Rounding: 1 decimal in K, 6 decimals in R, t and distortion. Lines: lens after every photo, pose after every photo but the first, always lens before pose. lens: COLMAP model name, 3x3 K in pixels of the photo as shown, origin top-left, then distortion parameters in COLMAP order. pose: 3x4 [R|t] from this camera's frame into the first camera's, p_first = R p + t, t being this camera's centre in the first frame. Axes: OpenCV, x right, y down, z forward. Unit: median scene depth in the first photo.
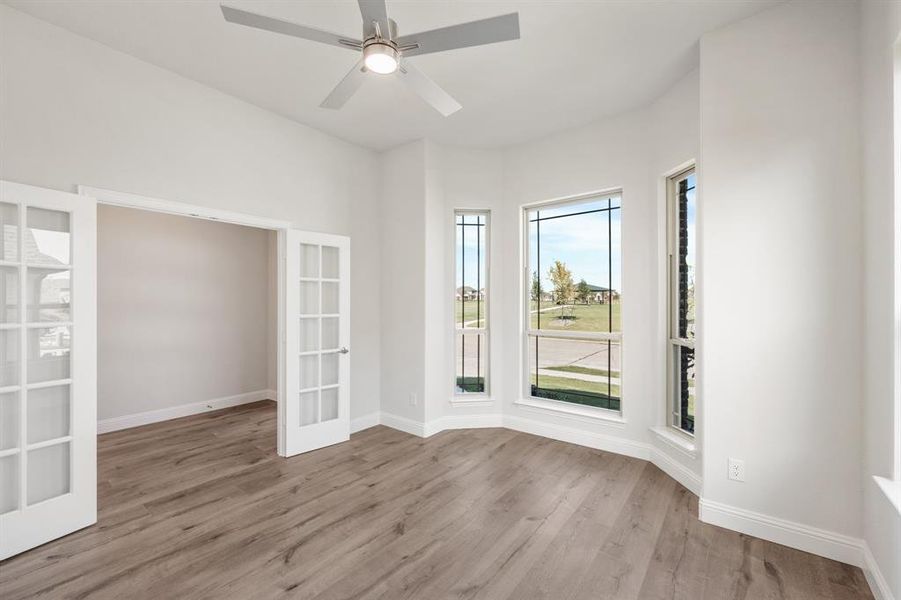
lens RADIAL K [[385.0, 0, 451.6], [0, 385.0, 301.7], [0, 0, 1]] dist [-0.001204, 0.000124]
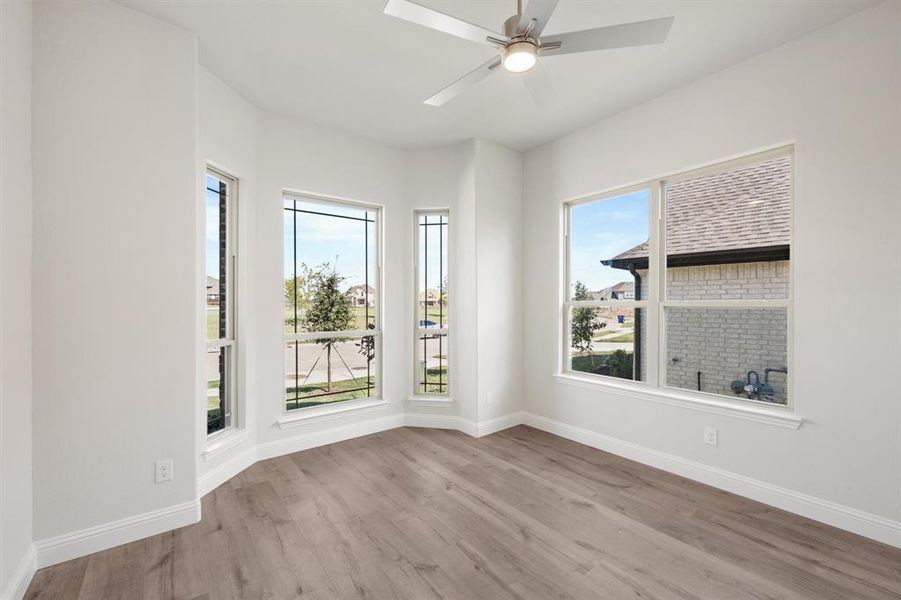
lens RADIAL K [[385.0, 0, 451.6], [0, 385.0, 301.7], [0, 0, 1]] dist [-0.001204, 0.000124]
pose [[0.221293, -0.004259, 0.975198, -0.786089], [0.004616, 0.999984, 0.003319, -0.006015], [-0.975197, 0.003767, 0.221309, 0.616541]]
